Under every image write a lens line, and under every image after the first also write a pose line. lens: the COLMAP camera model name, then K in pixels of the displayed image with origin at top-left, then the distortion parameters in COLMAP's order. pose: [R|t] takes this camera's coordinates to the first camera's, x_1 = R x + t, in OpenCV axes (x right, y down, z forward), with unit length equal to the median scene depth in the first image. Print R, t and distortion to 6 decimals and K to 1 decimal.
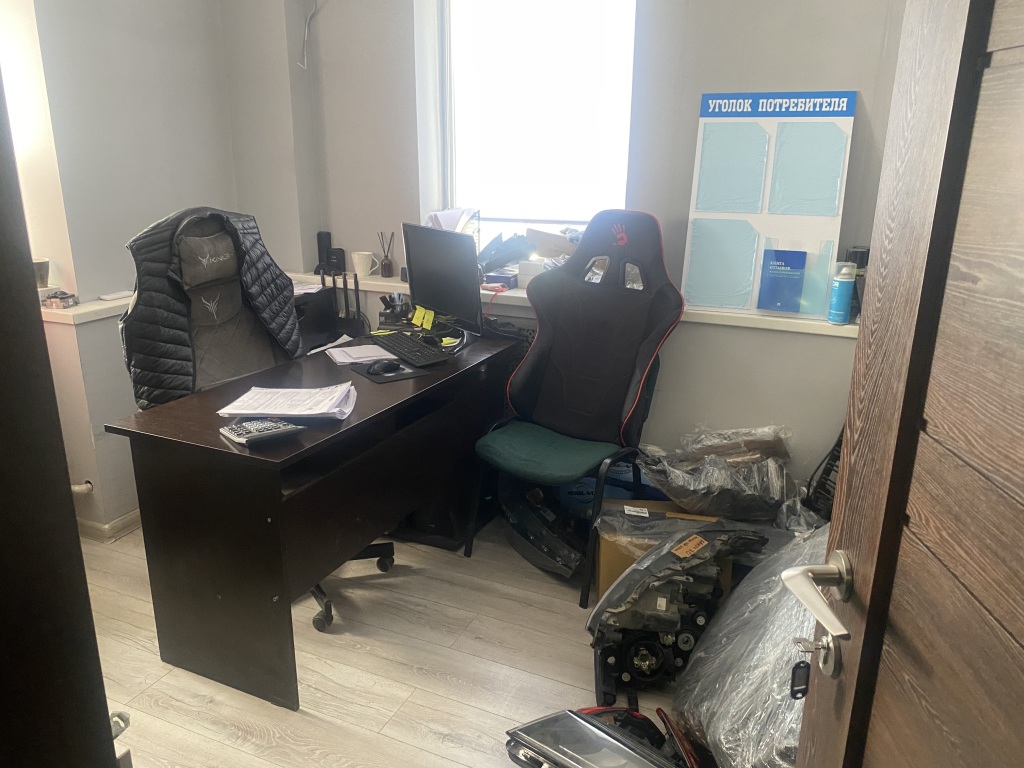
lens RADIAL K [[779.0, 0, 509.9], [0, 779.0, 381.6], [0, 0, 1]] dist [0.021249, -0.024306]
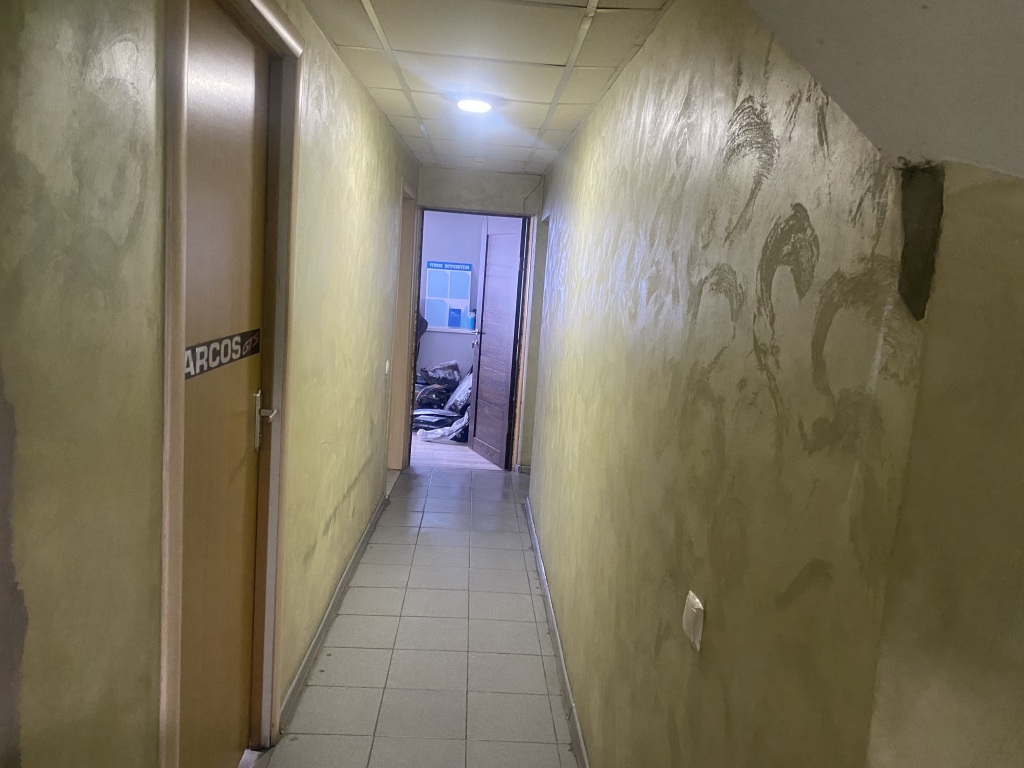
lens RADIAL K [[779.0, 0, 512.2], [0, 779.0, 384.8], [0, 0, 1]] dist [0.021249, -0.024306]
pose [[0.890296, -0.006531, 0.455335, -0.940659], [0.074019, 0.988676, -0.130544, 0.601141], [-0.449326, 0.149926, 0.880698, -1.976122]]
